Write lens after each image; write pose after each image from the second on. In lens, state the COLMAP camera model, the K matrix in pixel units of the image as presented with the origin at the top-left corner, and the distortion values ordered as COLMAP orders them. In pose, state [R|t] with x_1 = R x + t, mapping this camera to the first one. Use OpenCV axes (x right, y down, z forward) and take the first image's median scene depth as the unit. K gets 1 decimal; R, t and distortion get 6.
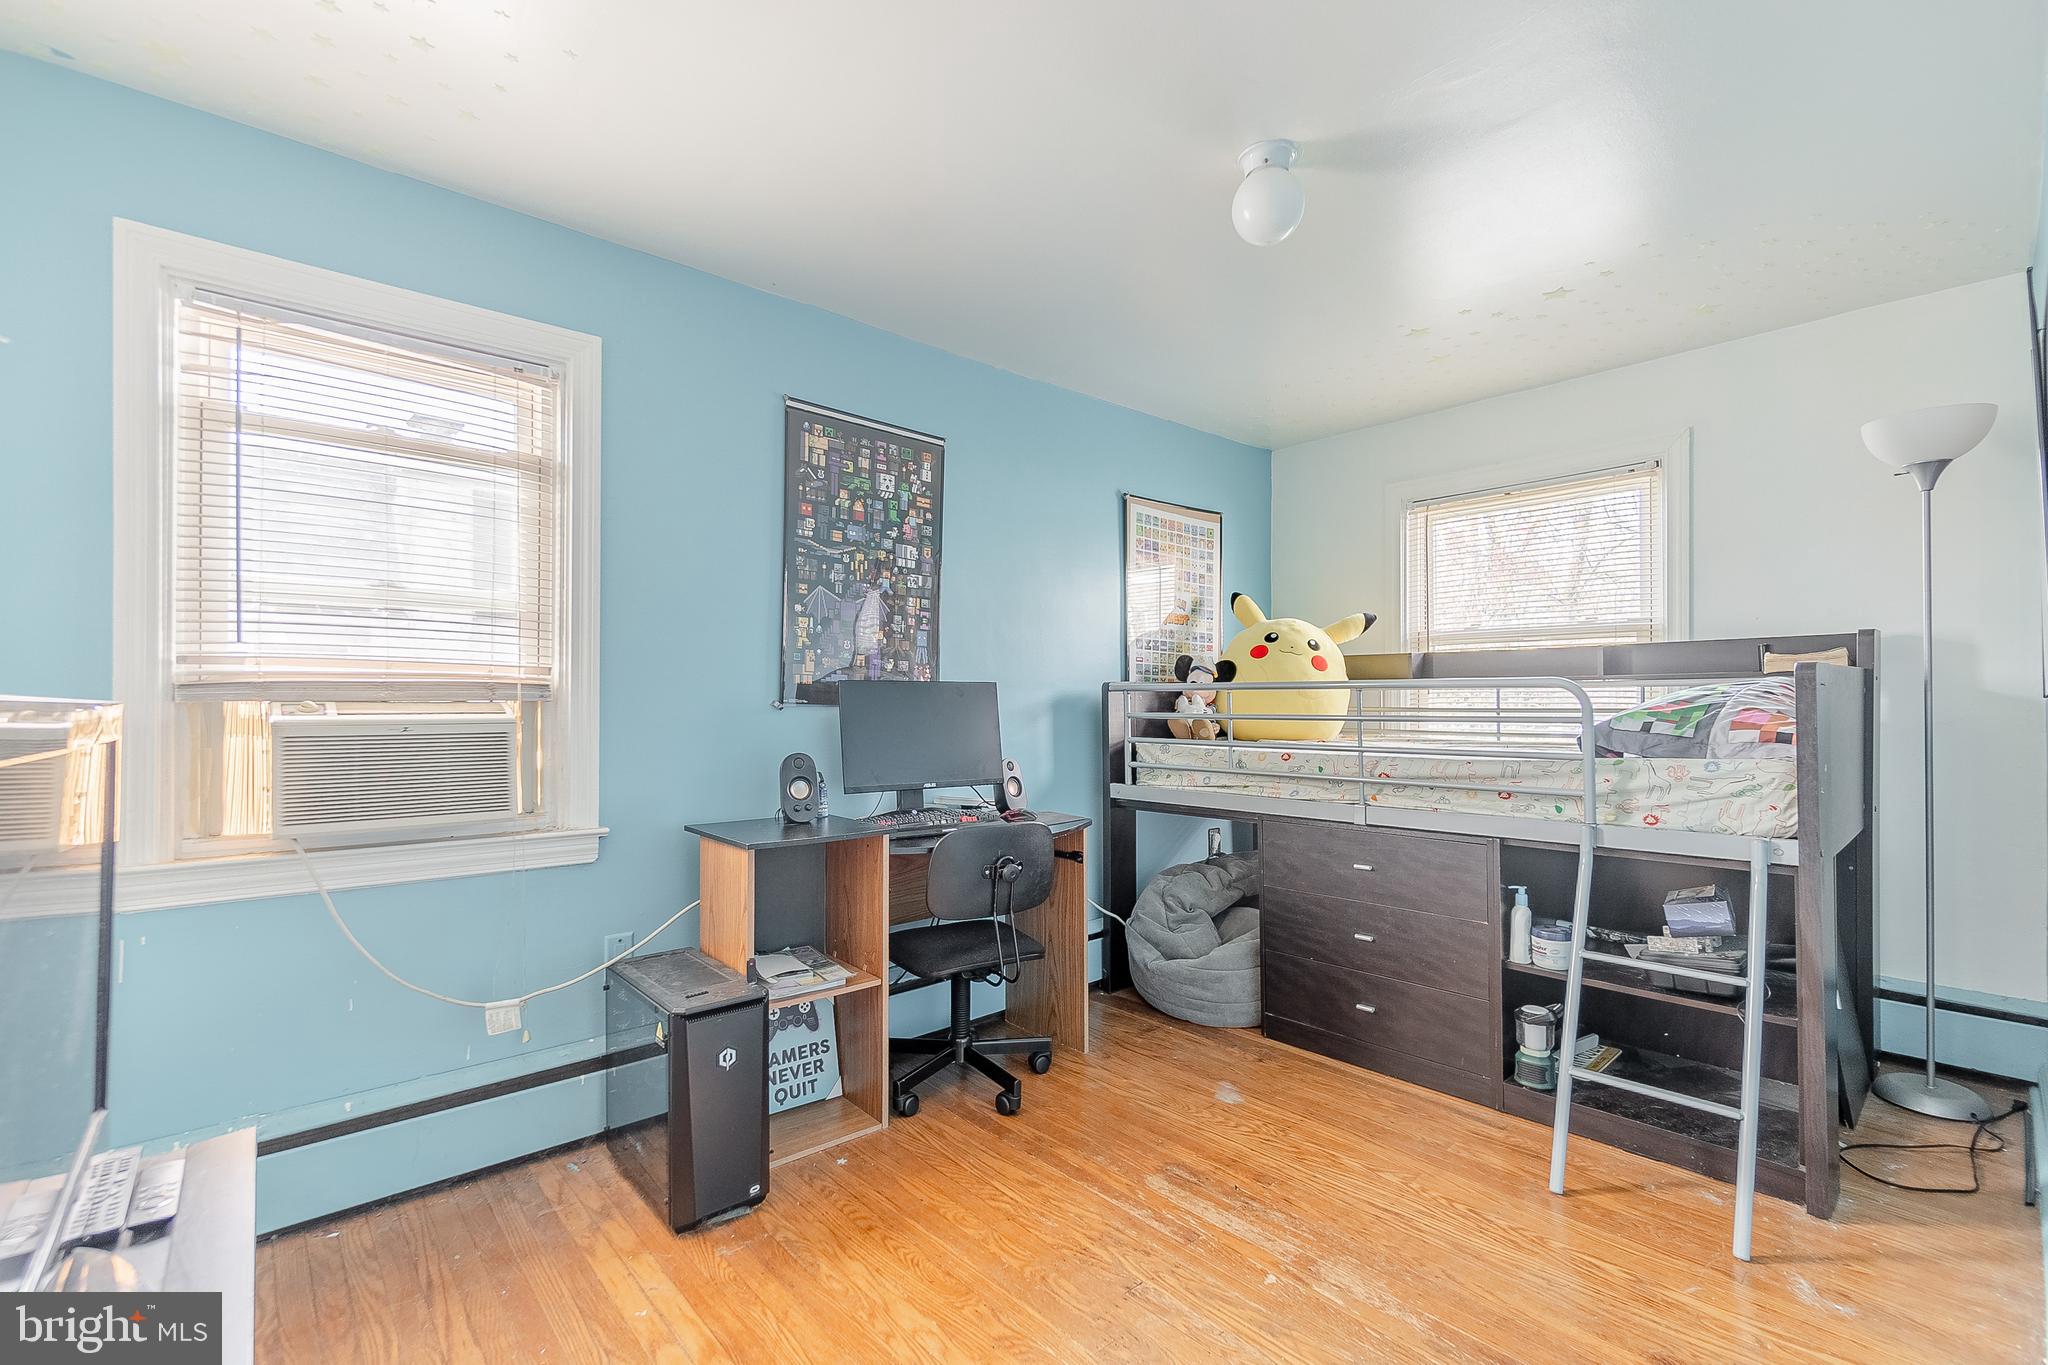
lens RADIAL K [[896.3, 0, 1015.3], [0, 896.3, 695.2], [0, 0, 1]] dist [-0.002424, 0.001013]
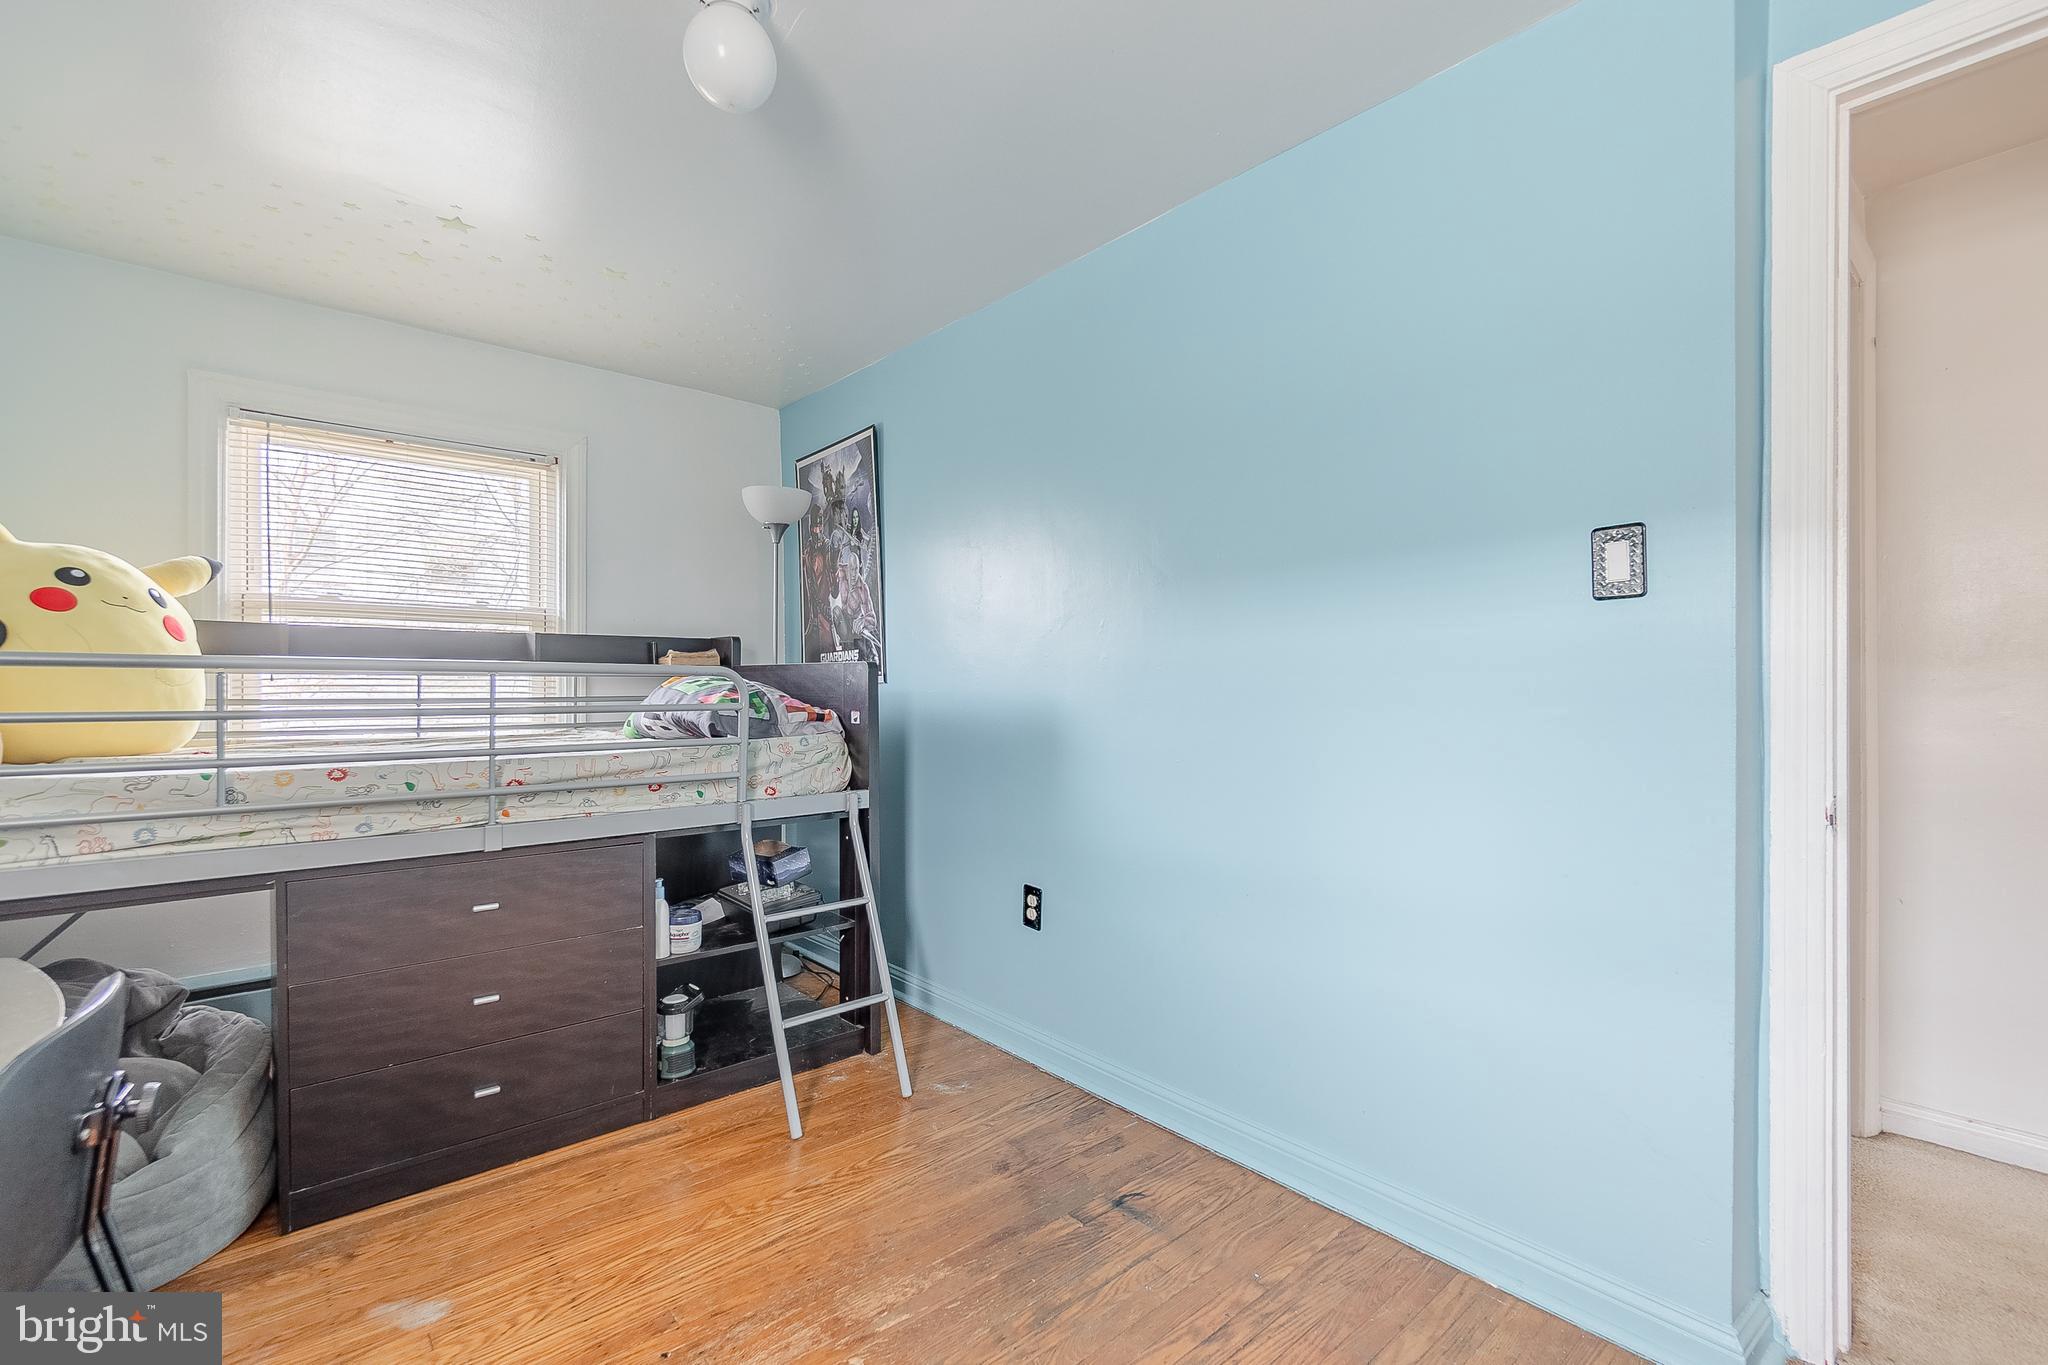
lens RADIAL K [[896.3, 0, 1021.0], [0, 896.3, 686.0], [0, 0, 1]] dist [-0.002424, 0.001013]
pose [[0.004369, 0.007676, 0.999961, -0.447136], [-0.005755, 0.999954, -0.007651, 0.009106], [-0.999974, -0.005721, 0.004413, 0.656633]]
